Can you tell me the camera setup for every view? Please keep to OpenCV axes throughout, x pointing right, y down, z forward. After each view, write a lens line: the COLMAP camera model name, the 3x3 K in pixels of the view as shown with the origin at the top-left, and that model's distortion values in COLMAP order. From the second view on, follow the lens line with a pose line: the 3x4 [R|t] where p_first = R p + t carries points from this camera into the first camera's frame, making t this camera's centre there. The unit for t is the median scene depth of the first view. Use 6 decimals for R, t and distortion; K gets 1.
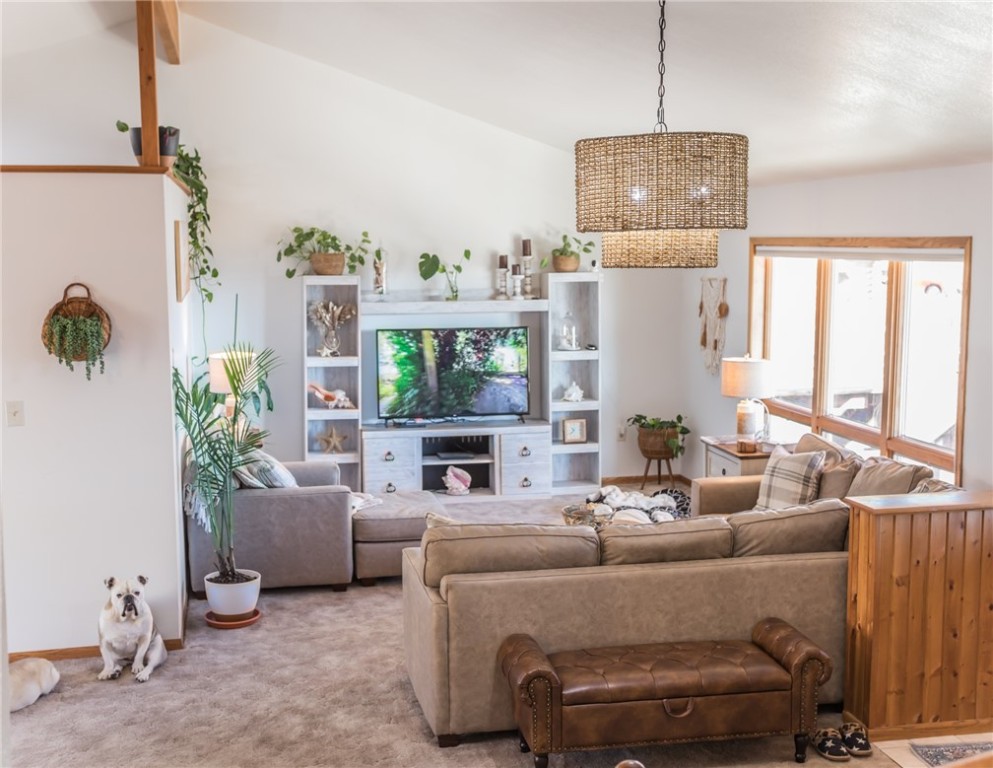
lens RADIAL K [[1221.8, 0, 496.5], [0, 1221.8, 384.0], [0, 0, 1]] dist [0.032753, 0.031181]
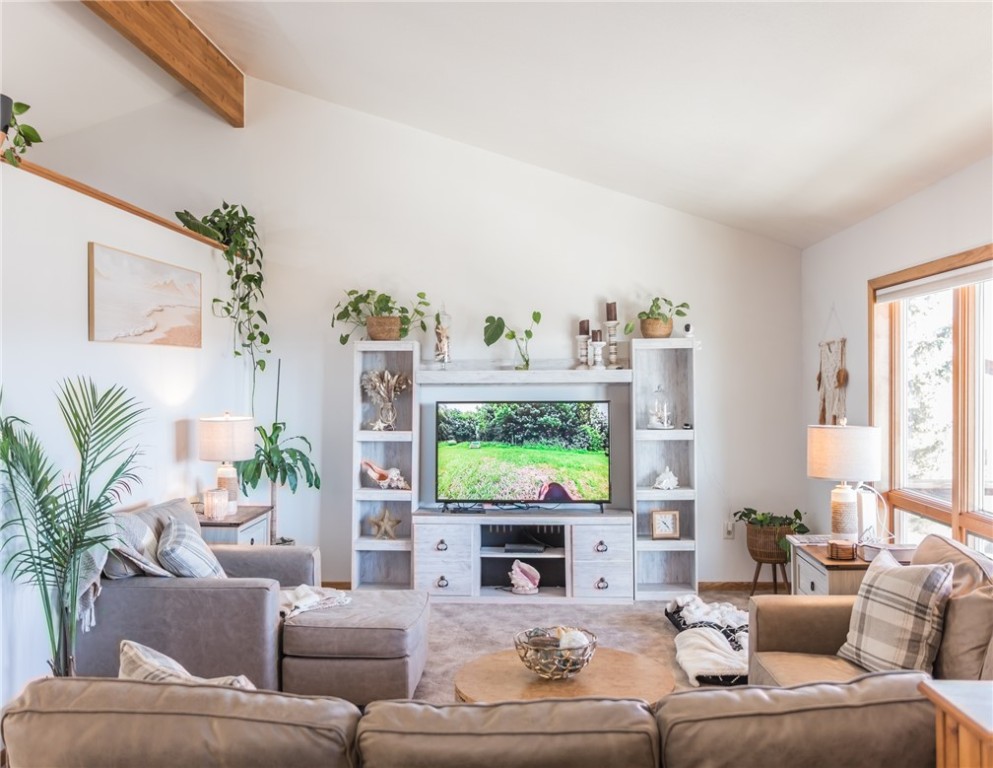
lens RADIAL K [[945.5, 0, 496.5], [0, 945.5, 384.0], [0, 0, 1]] dist [-0.031880, 0.100724]
pose [[0.967560, 0.000458, -0.252640, 0.120448], [-0.028877, 0.993645, -0.108794, 0.016839], [0.250984, 0.112560, 0.961425, 0.344153]]
